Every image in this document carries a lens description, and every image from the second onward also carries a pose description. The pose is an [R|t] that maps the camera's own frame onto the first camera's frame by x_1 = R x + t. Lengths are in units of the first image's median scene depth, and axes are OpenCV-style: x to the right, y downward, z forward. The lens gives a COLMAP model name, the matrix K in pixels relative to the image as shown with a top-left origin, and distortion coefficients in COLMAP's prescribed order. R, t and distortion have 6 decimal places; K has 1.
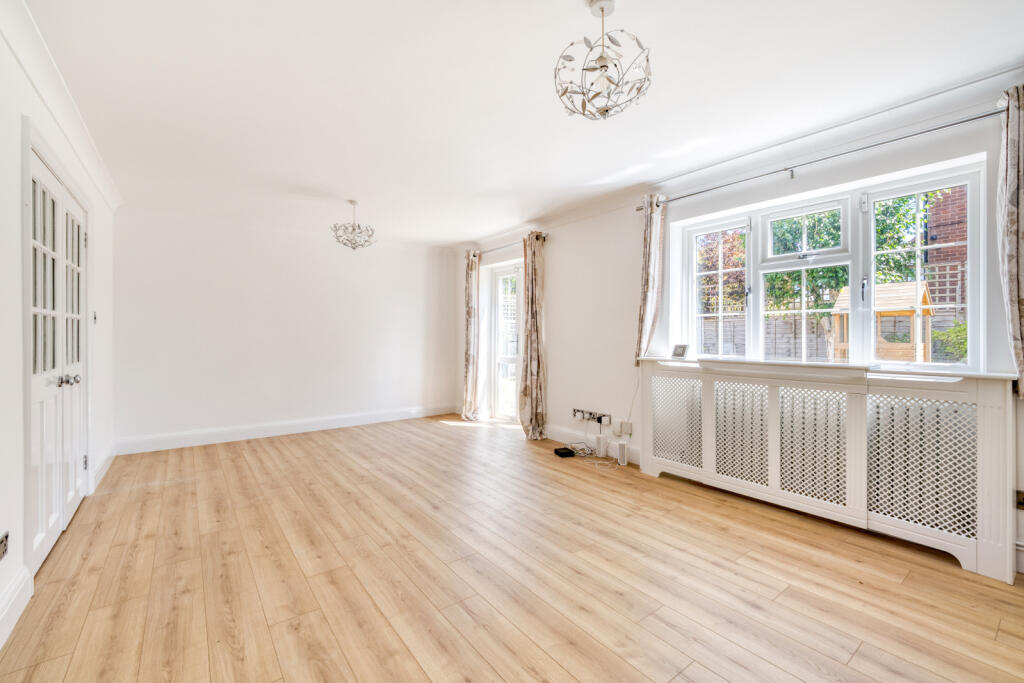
lens RADIAL K [[431.3, 0, 512.4], [0, 431.3, 333.9], [0, 0, 1]] dist [0.029349, 0.000064]
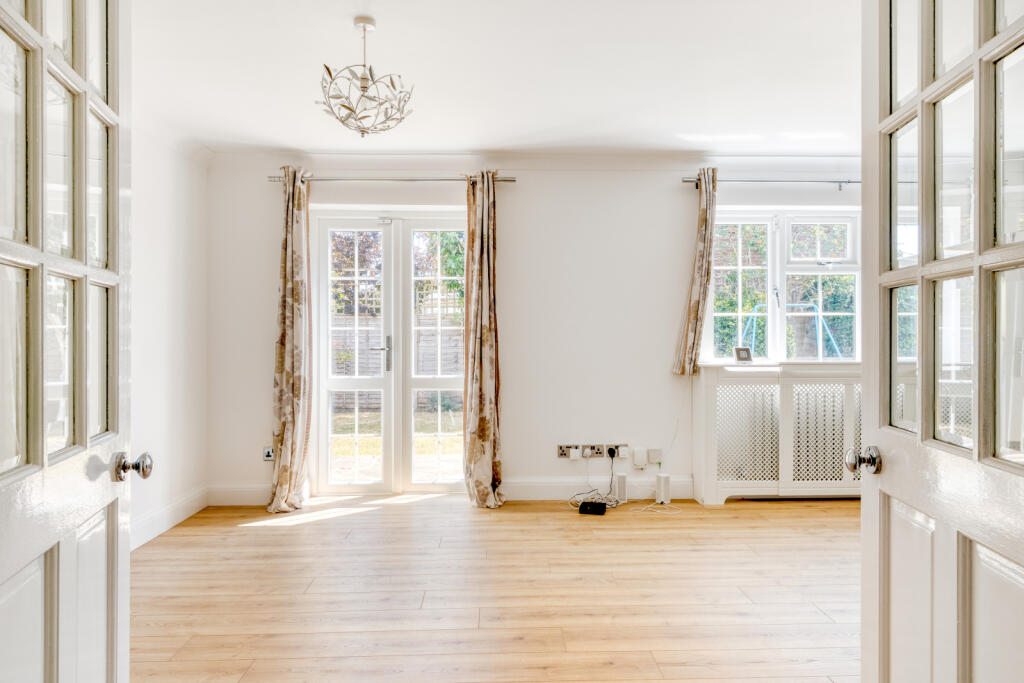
lens RADIAL K [[645.7, 0, 511.8], [0, 645.7, 343.0], [0, 0, 1]] dist [-0.007499, 0.000491]
pose [[0.581442, -0.020809, 0.813322, -0.920440], [0.001573, 0.999700, 0.024453, -0.017408], [-0.813586, -0.012939, 0.581300, 0.597055]]
